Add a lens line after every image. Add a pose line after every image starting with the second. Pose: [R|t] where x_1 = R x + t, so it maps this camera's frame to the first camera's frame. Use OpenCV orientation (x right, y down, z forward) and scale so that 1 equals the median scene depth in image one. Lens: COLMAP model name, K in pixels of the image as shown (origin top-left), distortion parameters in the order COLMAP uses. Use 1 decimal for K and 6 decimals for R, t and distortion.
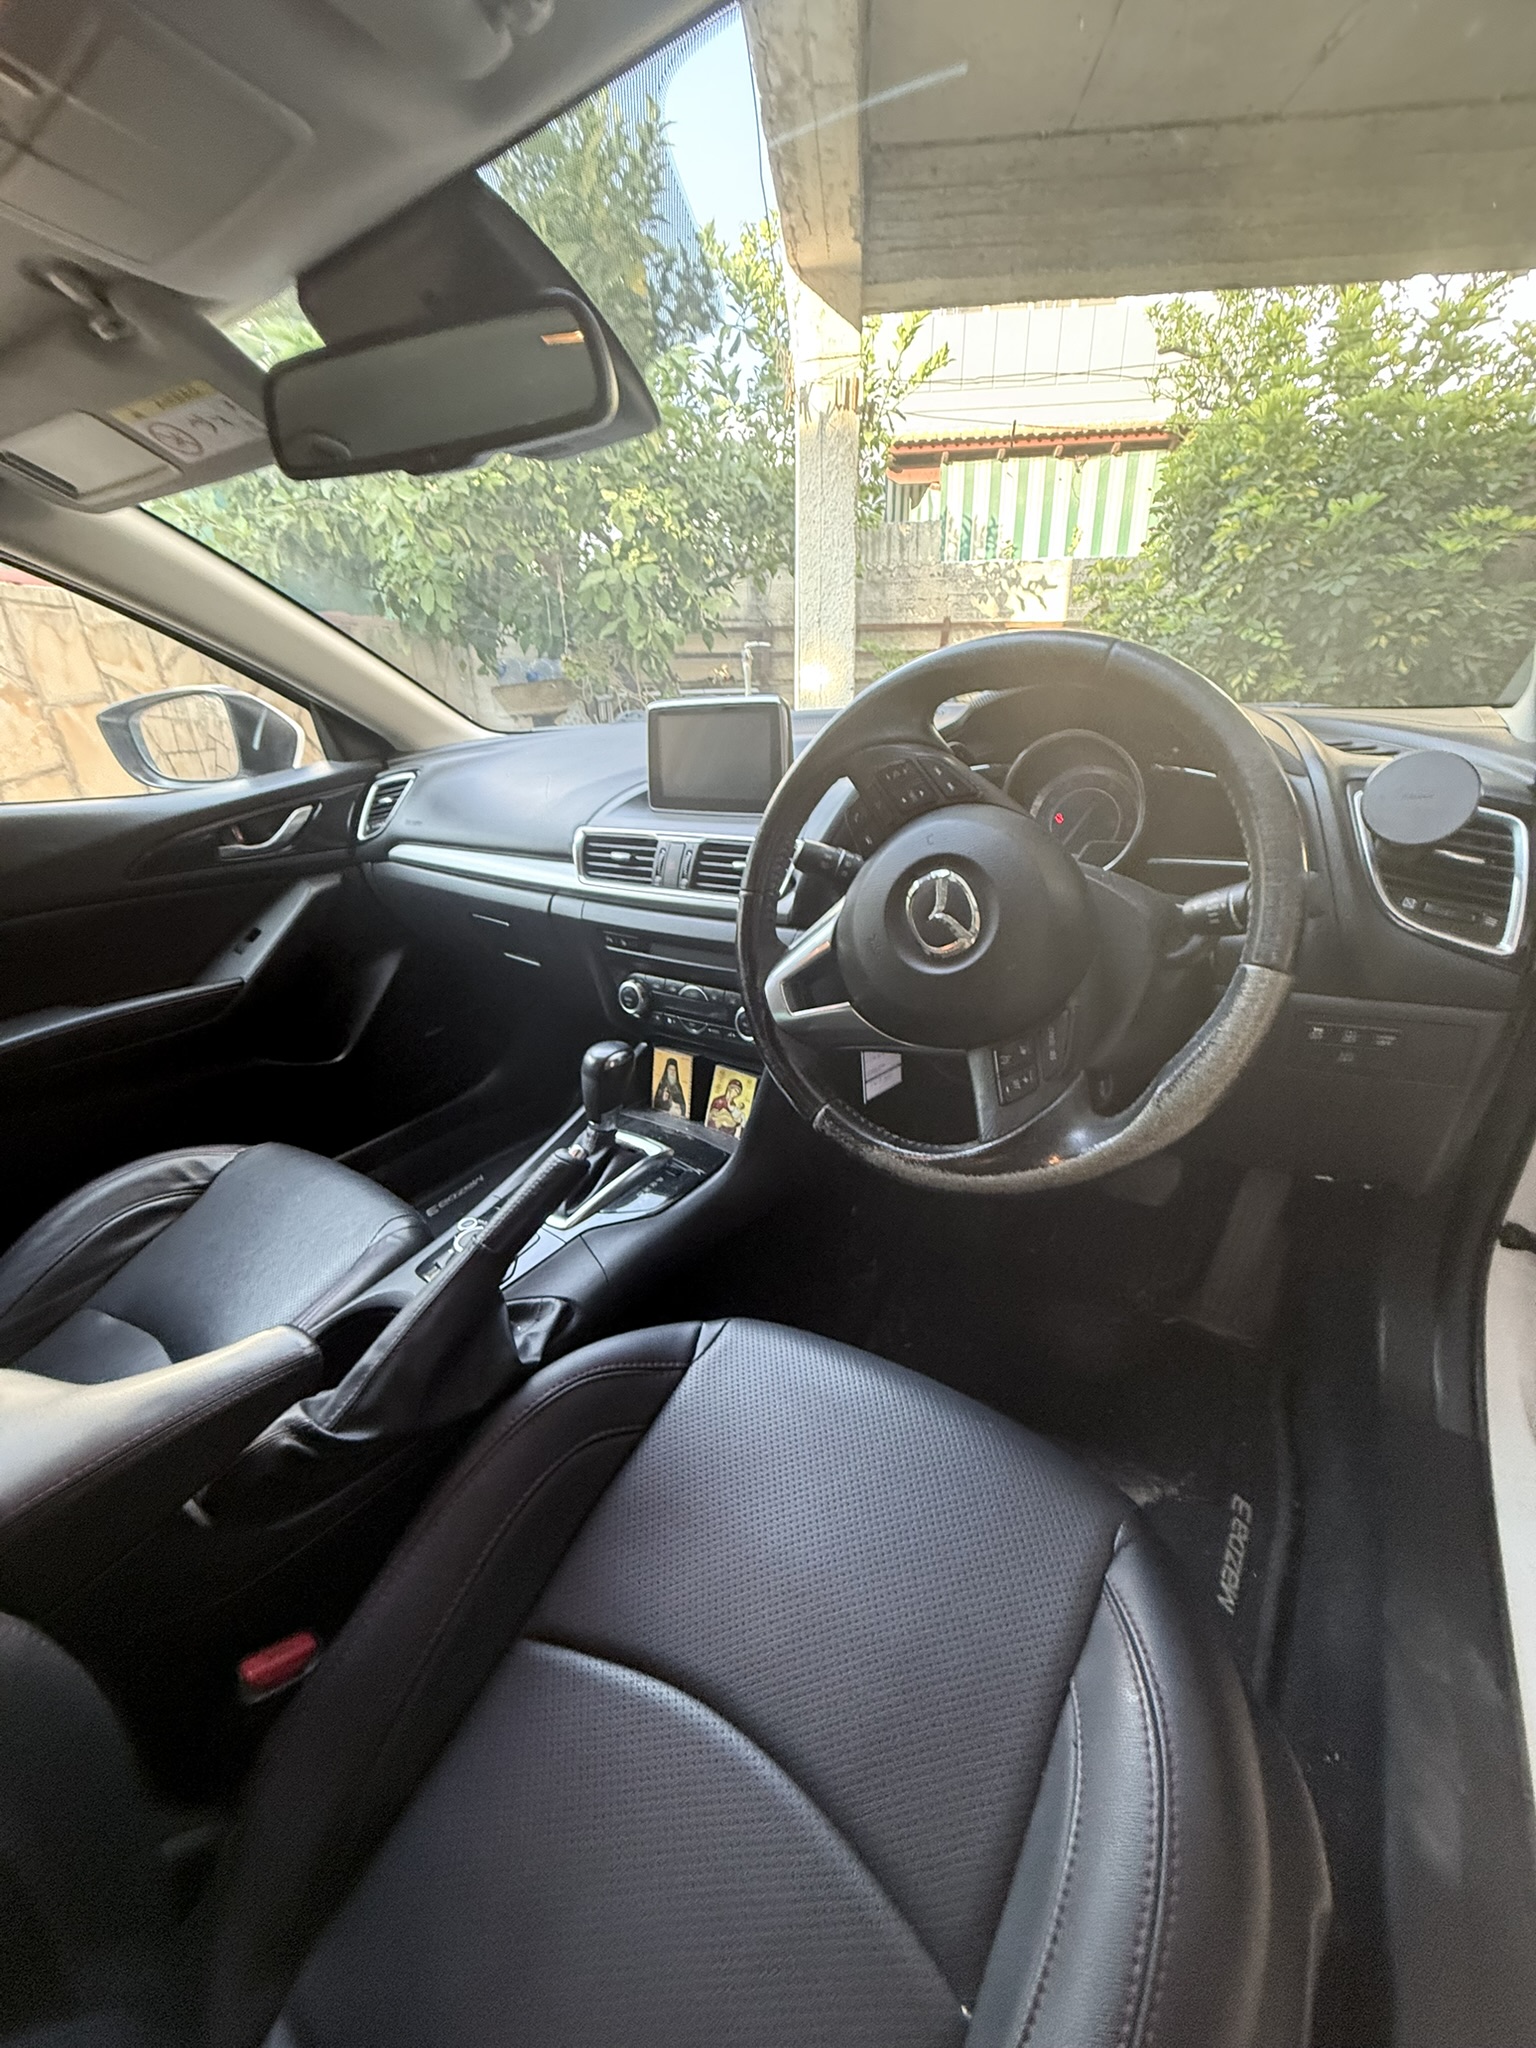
lens RADIAL K [[830.3, 0, 768.0], [0, 830.3, 1024.0], [0, 0, 1]] dist [0.002292, -0.000077]
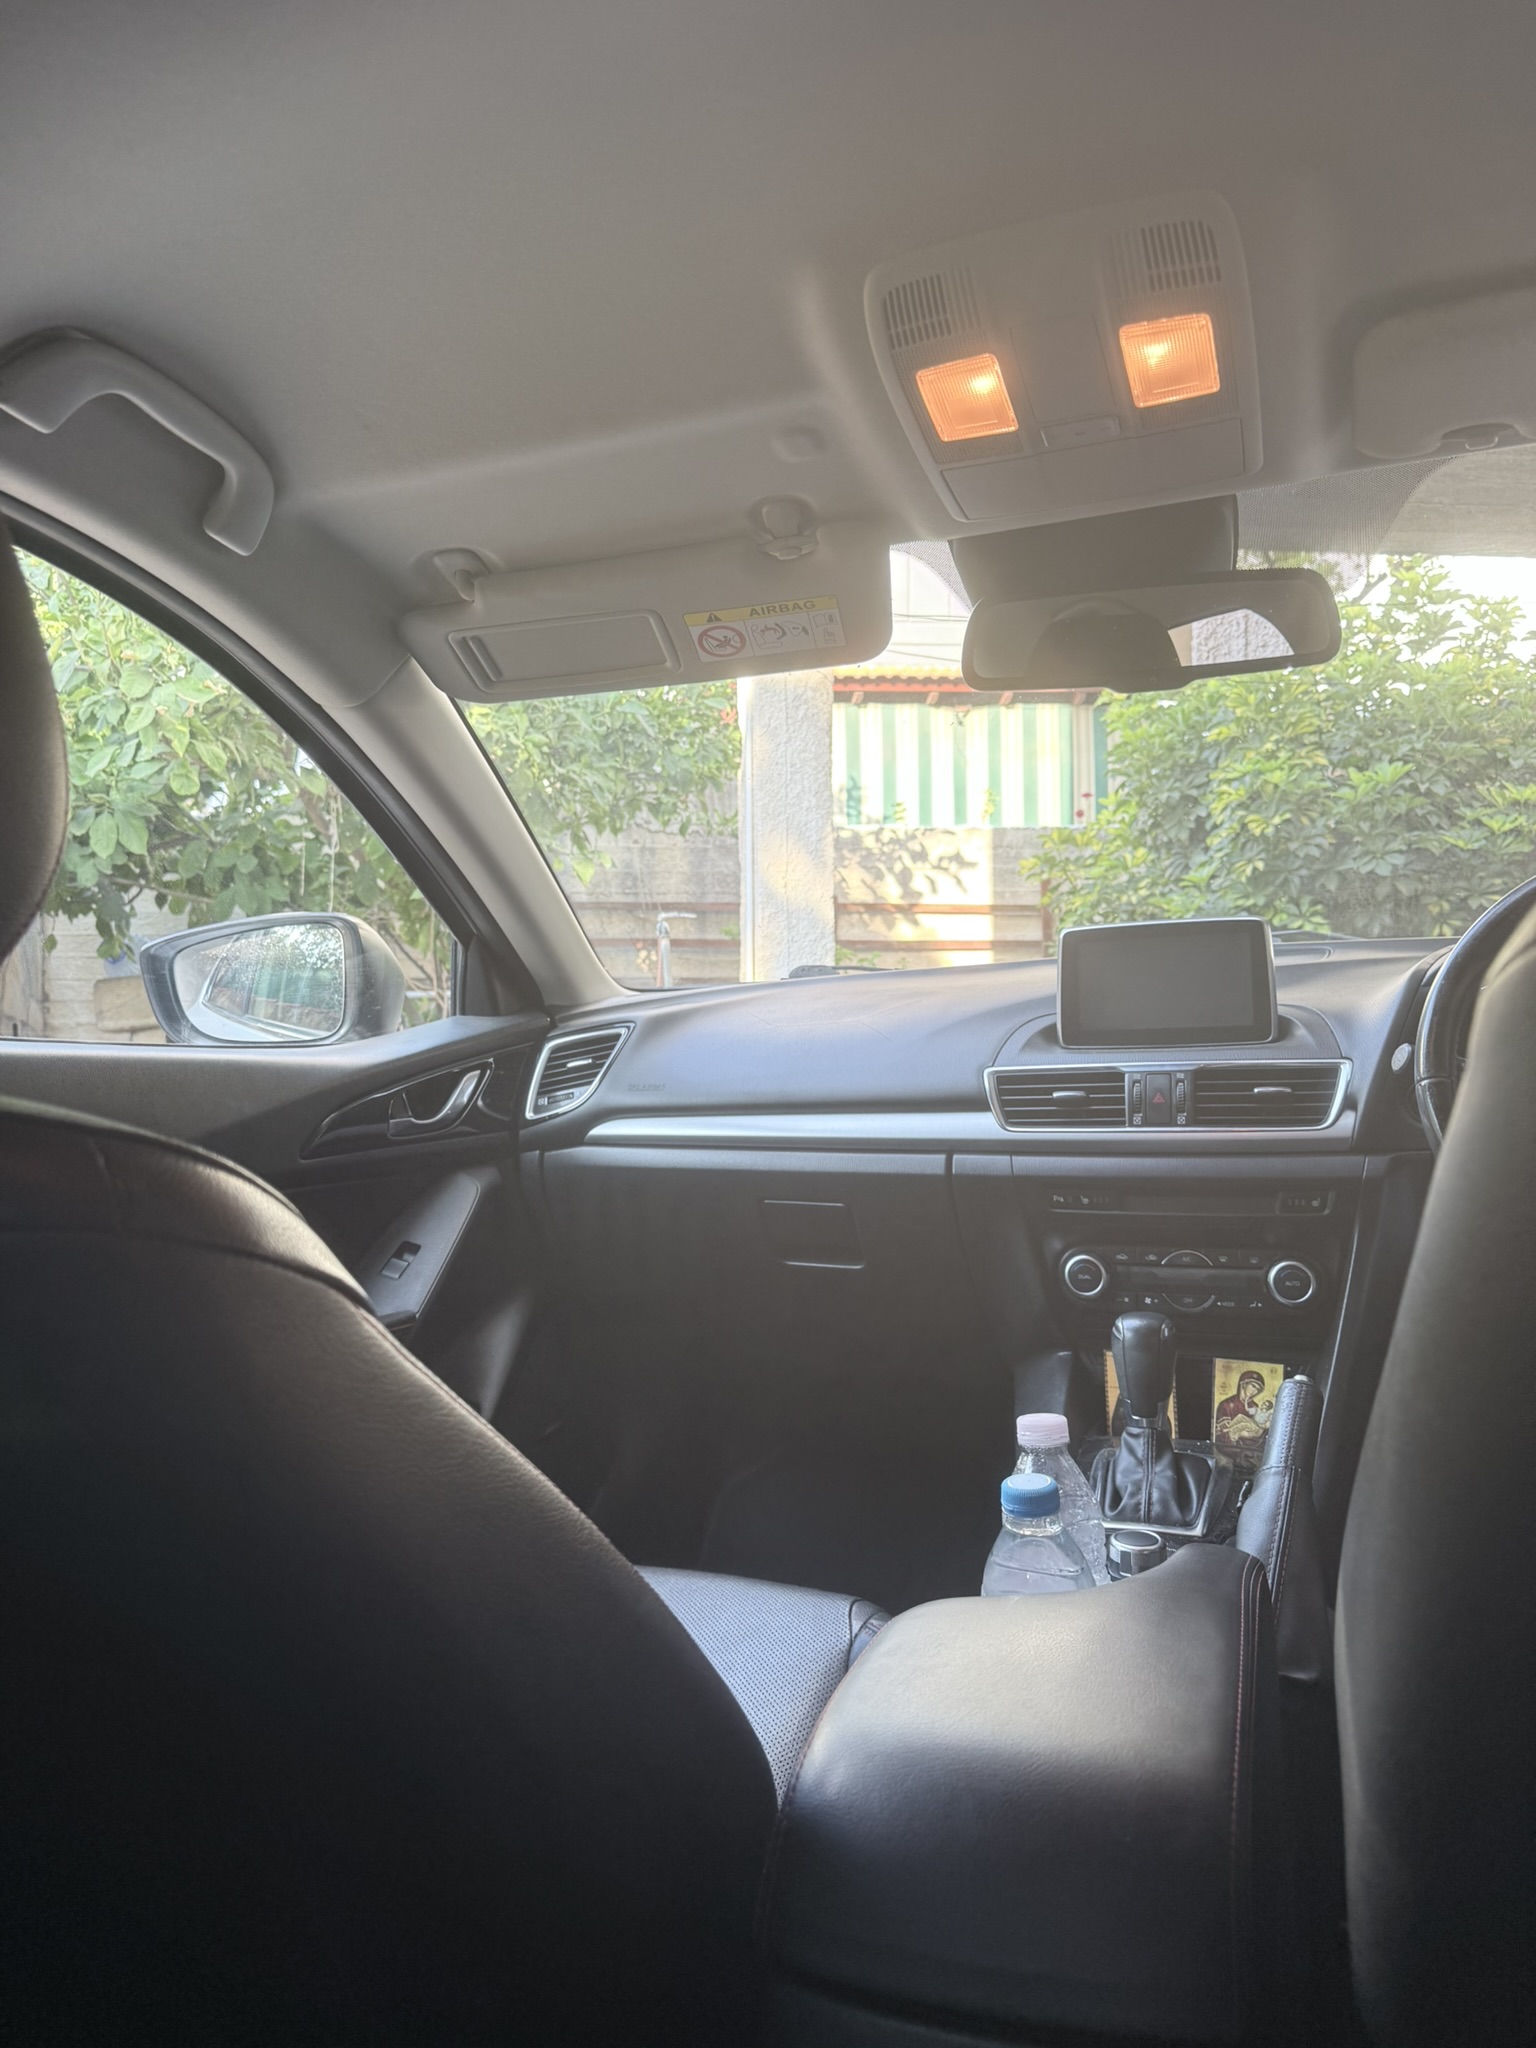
lens RADIAL K [[1450.4, 0, 768.0], [0, 1450.4, 1024.0], [0, 0, 1]] dist [0.064930, -0.081639]
pose [[0.973016, 0.003433, 0.230711, -0.183707], [0.081067, 0.931057, -0.355754, 0.049666], [-0.216027, 0.364857, 0.905655, -0.057534]]
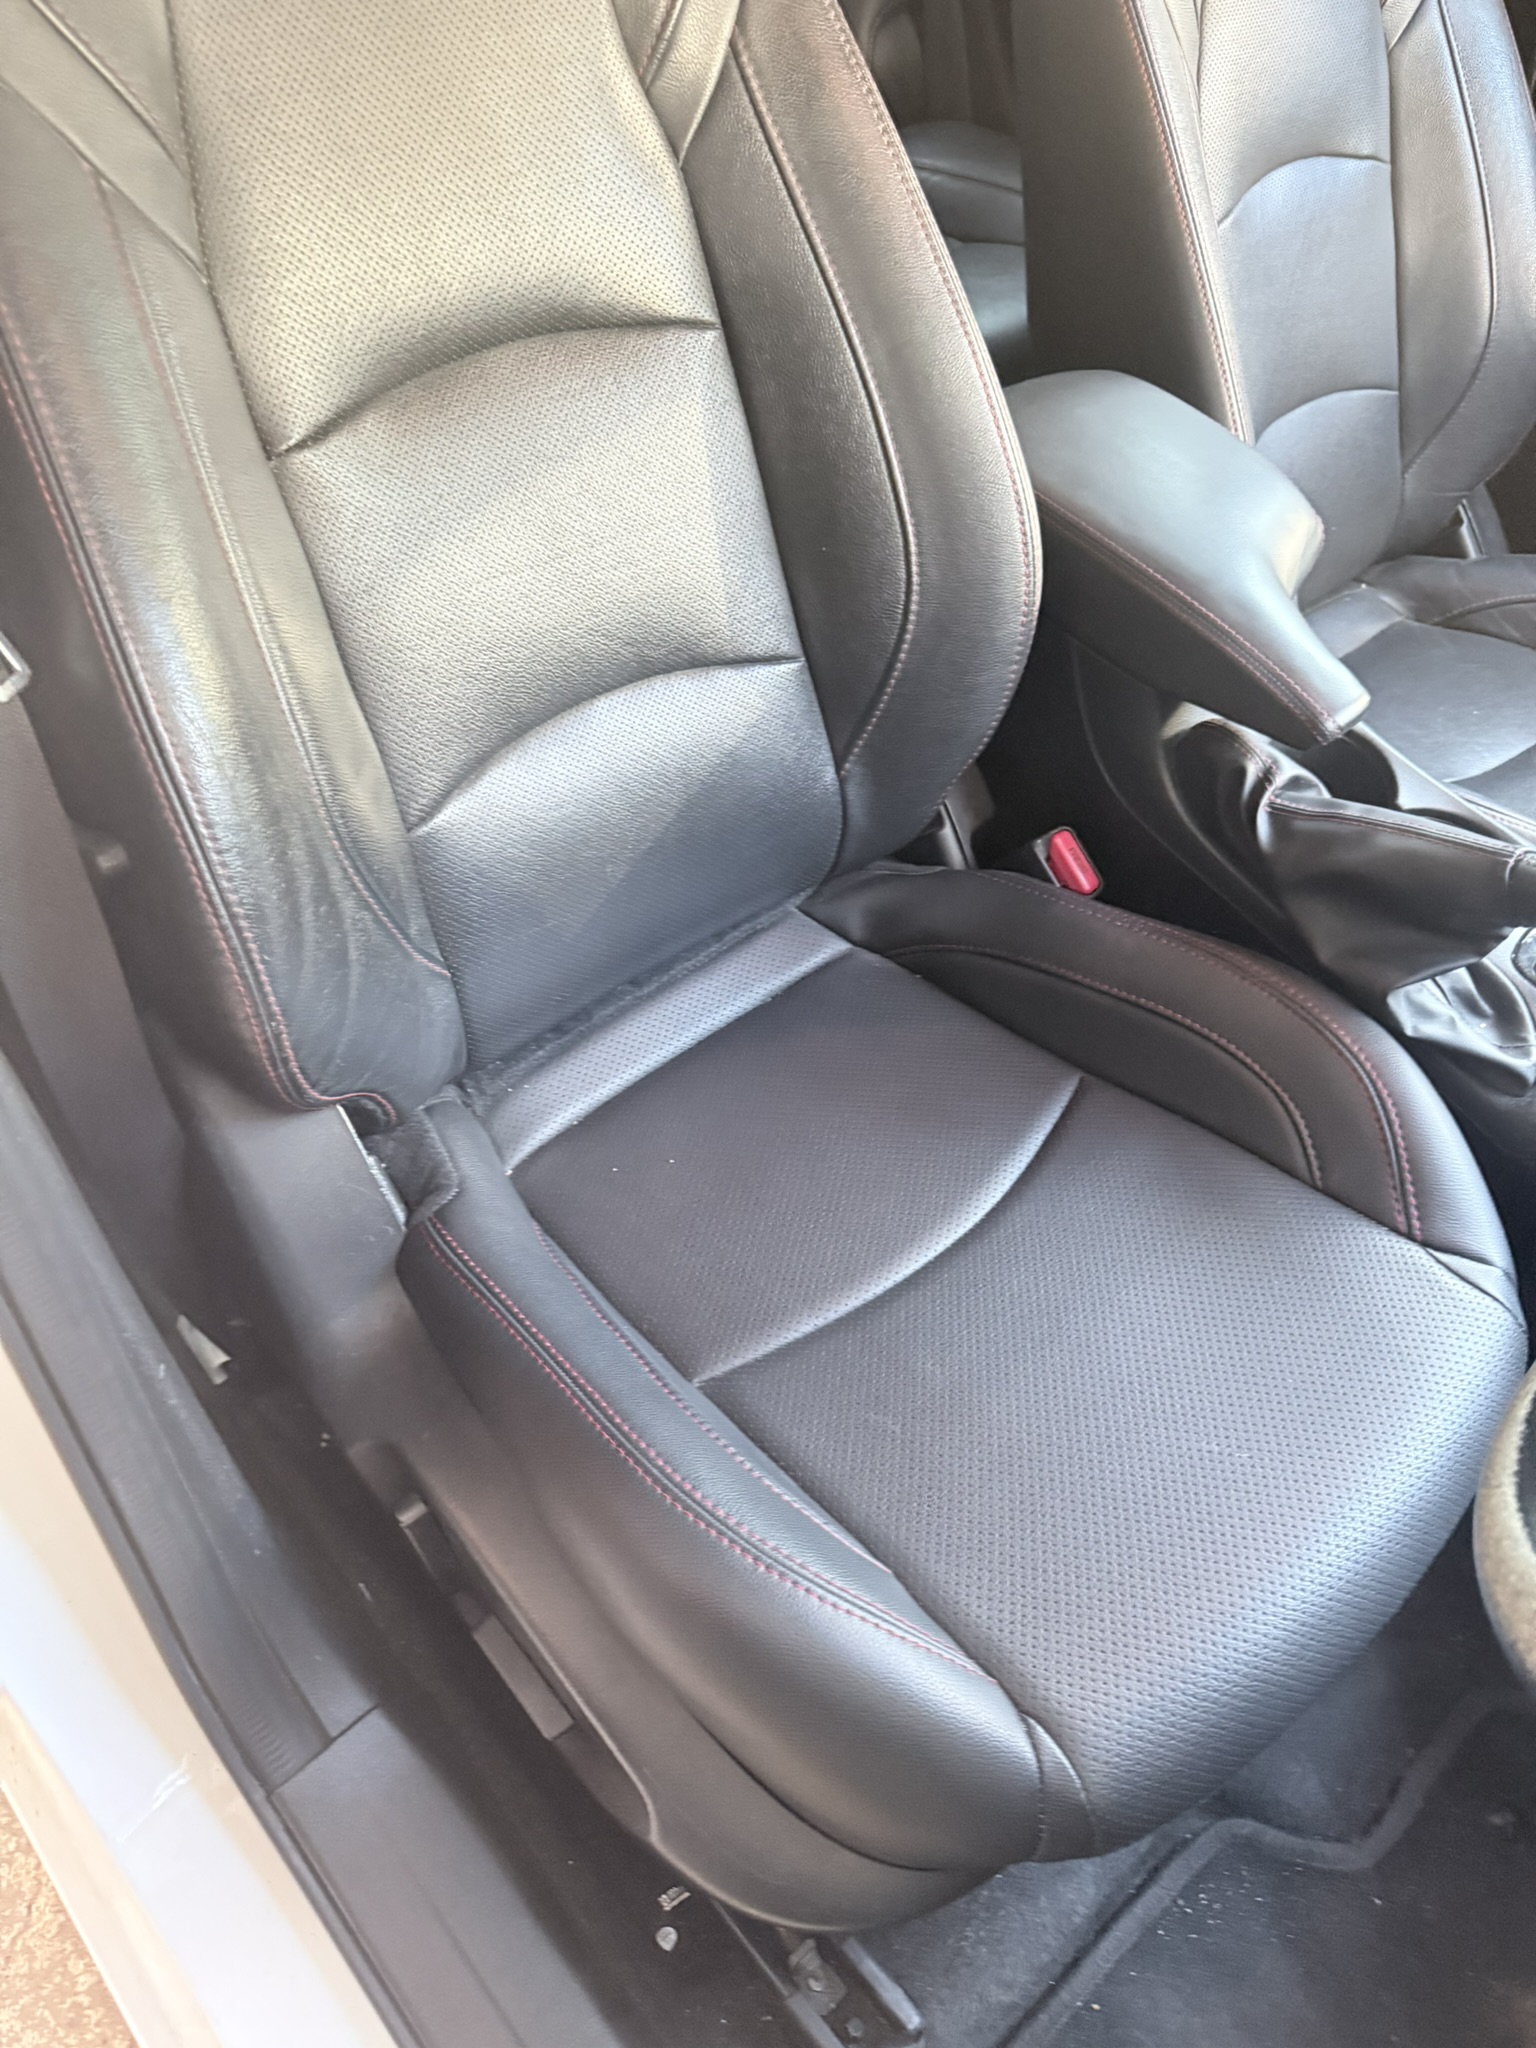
lens RADIAL K [[1450.4, 0, 768.0], [0, 1450.4, 1024.0], [0, 0, 1]] dist [0.064930, -0.081639]
pose [[-0.248550, 0.786887, -0.564828, 0.138140], [-0.465934, 0.414102, 0.781936, -0.078141], [0.849193, 0.457523, 0.263713, 0.055984]]
